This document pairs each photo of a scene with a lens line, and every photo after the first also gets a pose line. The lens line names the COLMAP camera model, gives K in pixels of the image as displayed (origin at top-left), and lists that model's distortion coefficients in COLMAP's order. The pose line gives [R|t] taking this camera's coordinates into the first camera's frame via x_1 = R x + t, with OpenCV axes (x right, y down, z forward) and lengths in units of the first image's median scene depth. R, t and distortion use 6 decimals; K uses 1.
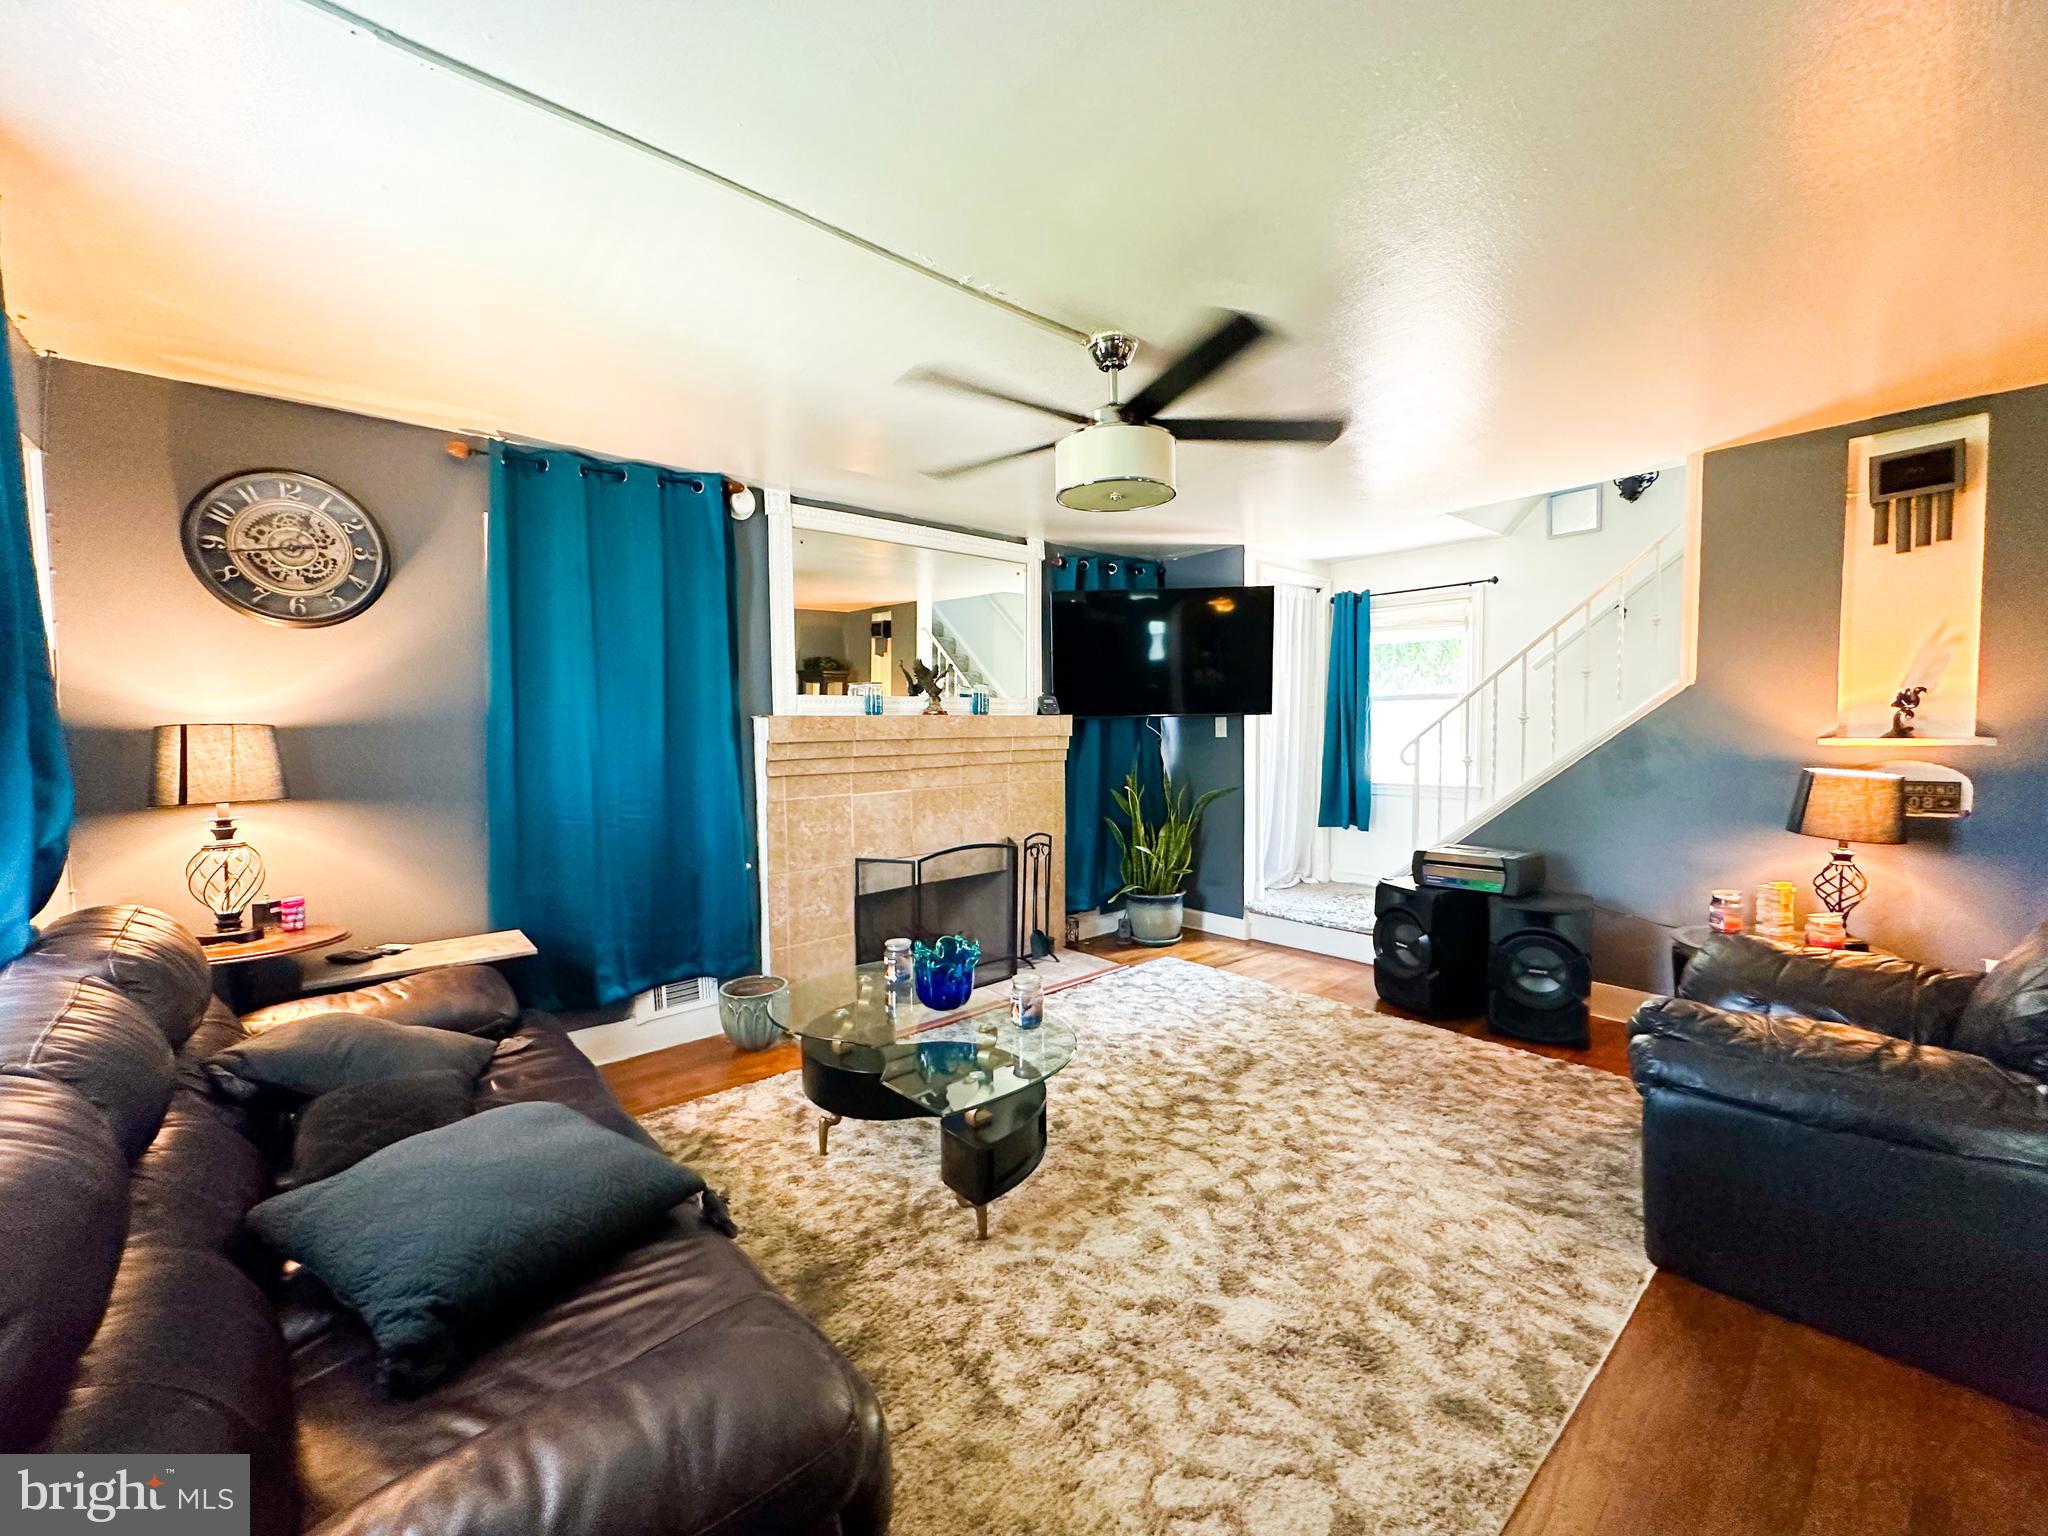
lens RADIAL K [[819.7, 0, 1020.0], [0, 819.7, 763.5], [0, 0, 1]] dist [-0.001803, 0.001528]
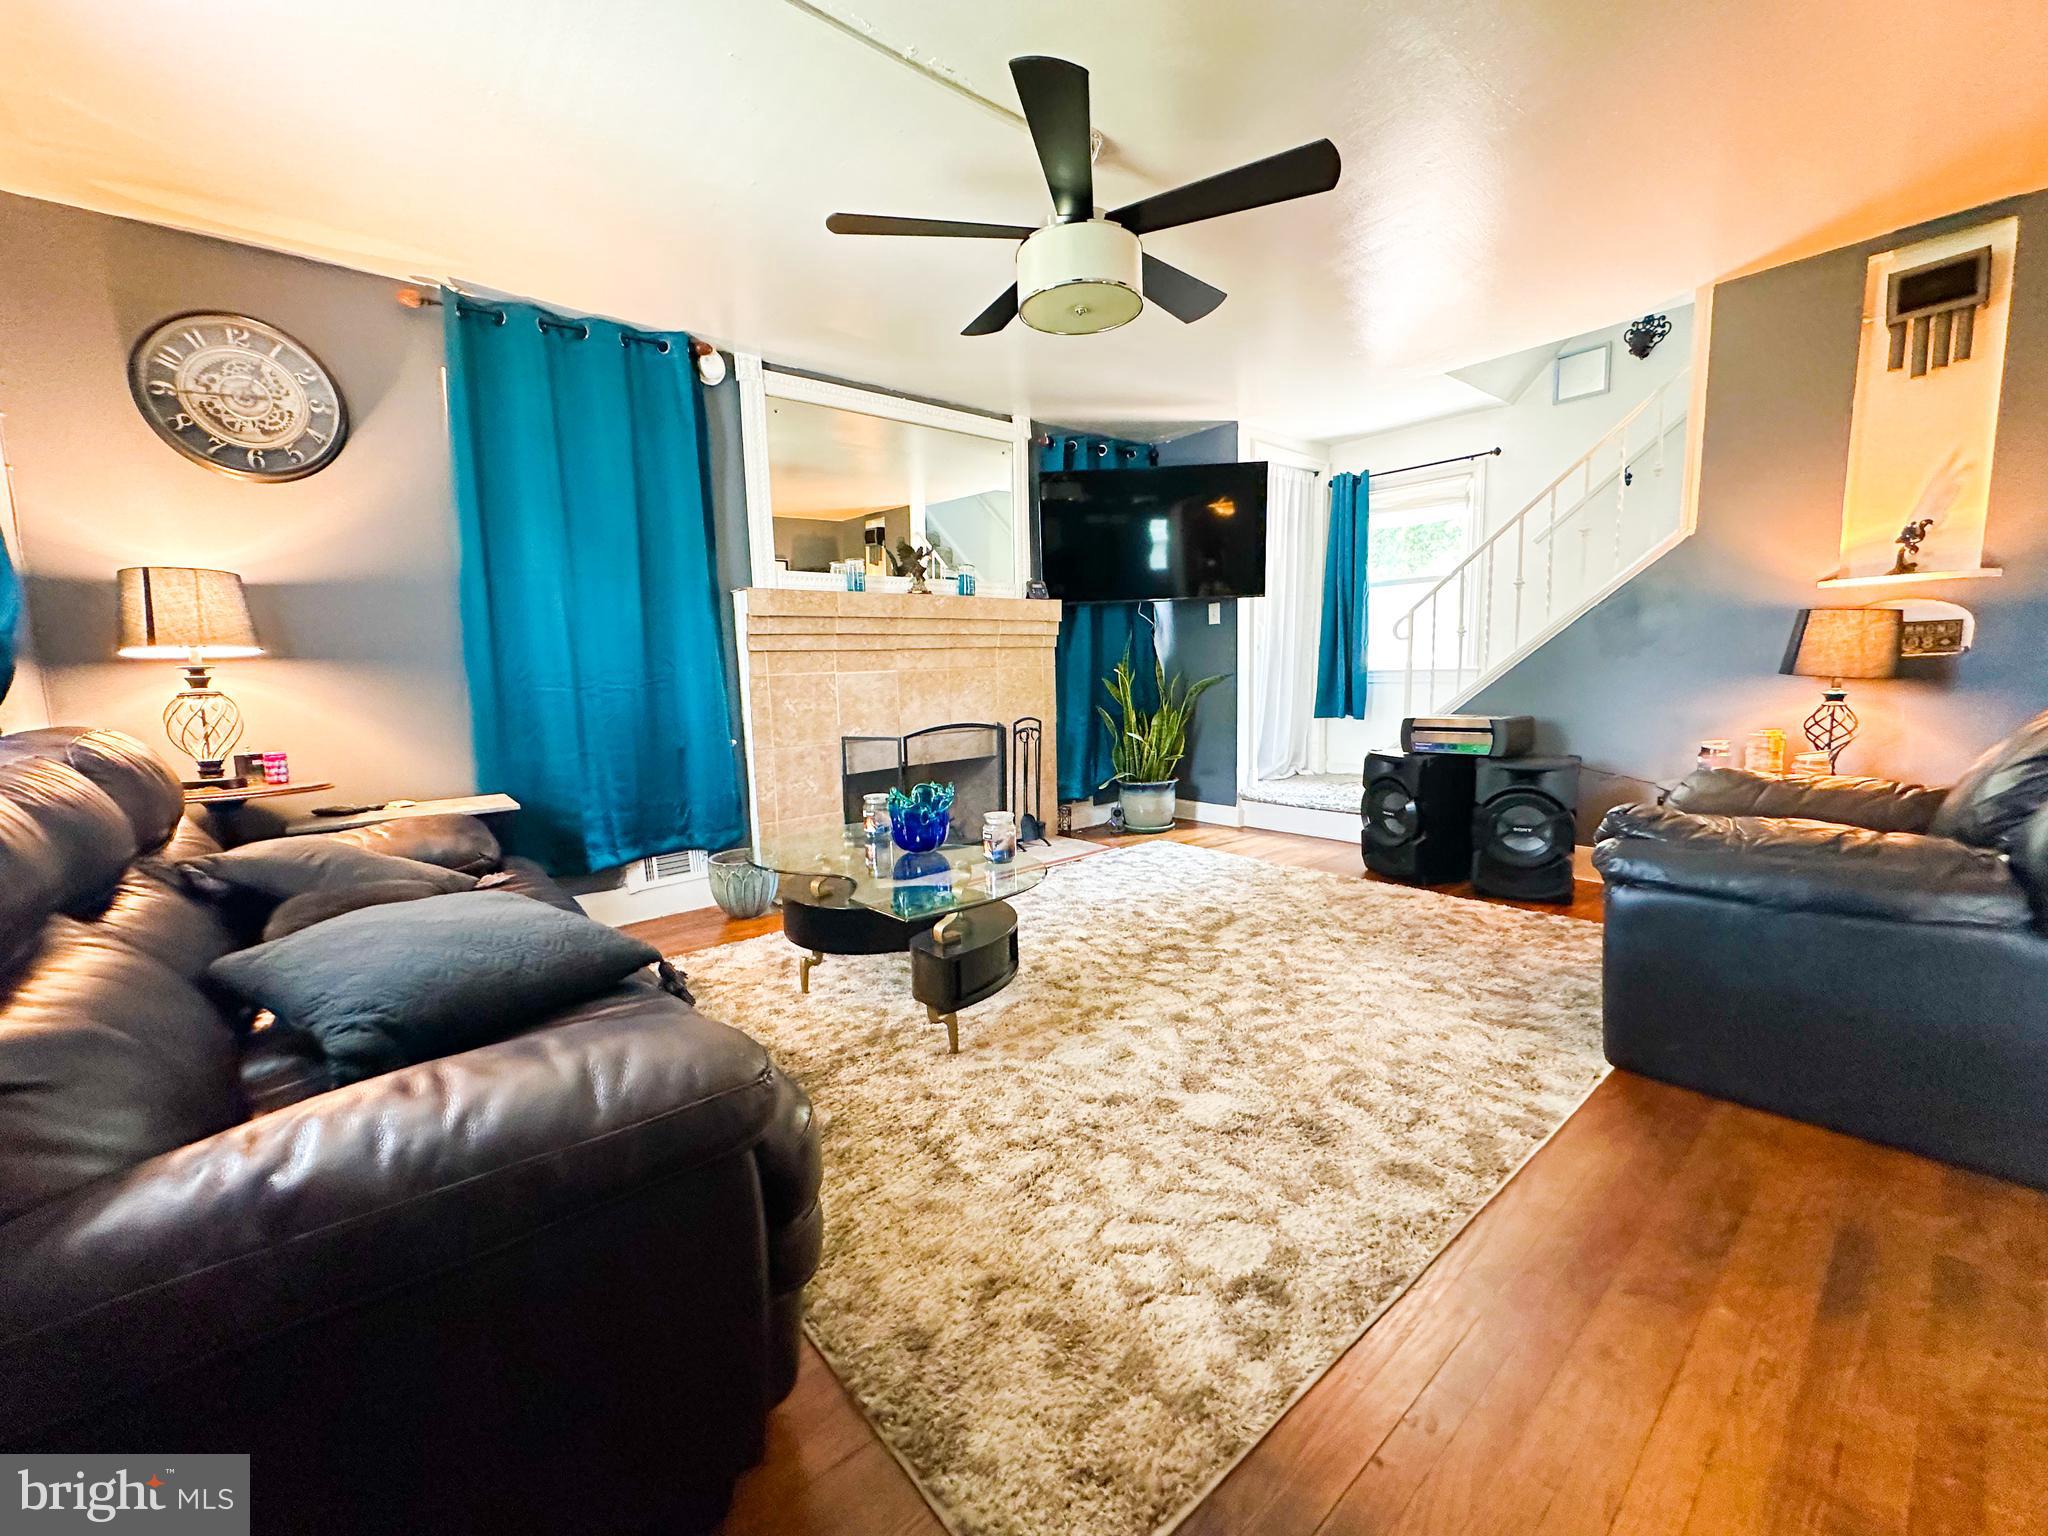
lens RADIAL K [[819.7, 0, 1020.2], [0, 819.7, 764.0], [0, 0, 1]] dist [-0.001803, 0.001528]
pose [[0.999782, -0.014810, -0.014749, 0.042200], [0.015858, 0.997155, 0.073686, 0.105882], [0.013616, -0.073904, 0.997172, 0.002543]]
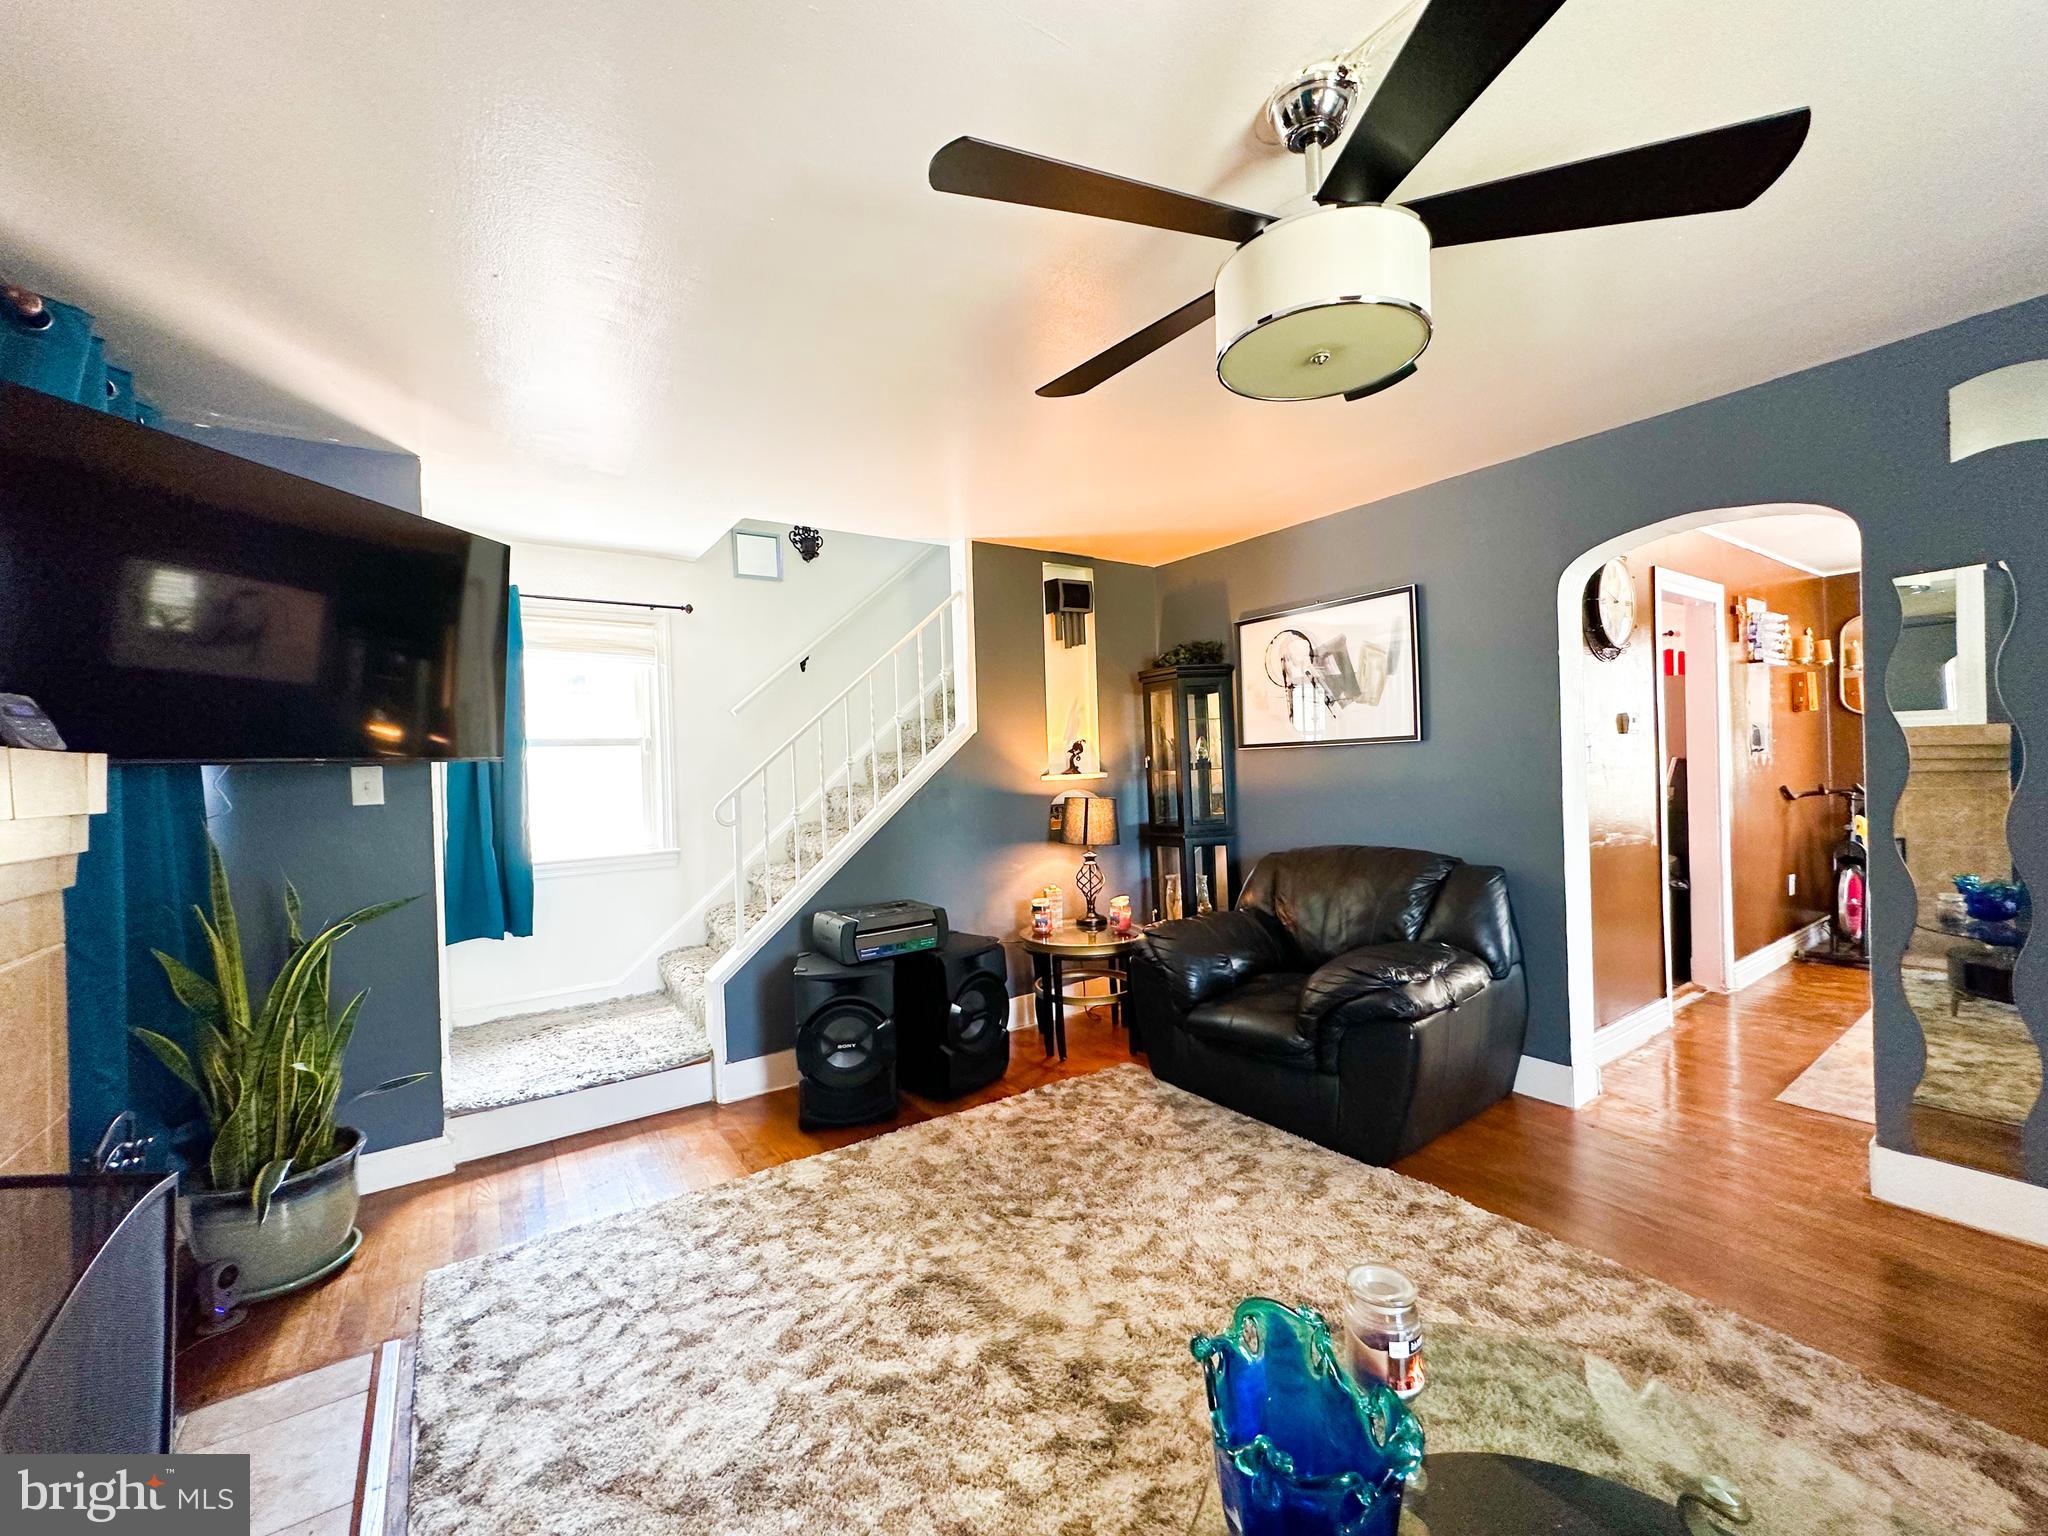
lens RADIAL K [[819.7, 0, 1022.9], [0, 819.7, 763.5], [0, 0, 1]] dist [-0.001803, 0.001528]
pose [[0.111030, 0.008367, 0.993782, -0.400267], [0.075520, 0.997002, -0.016832, -0.032234], [-0.990944, 0.076919, 0.110065, 0.946849]]
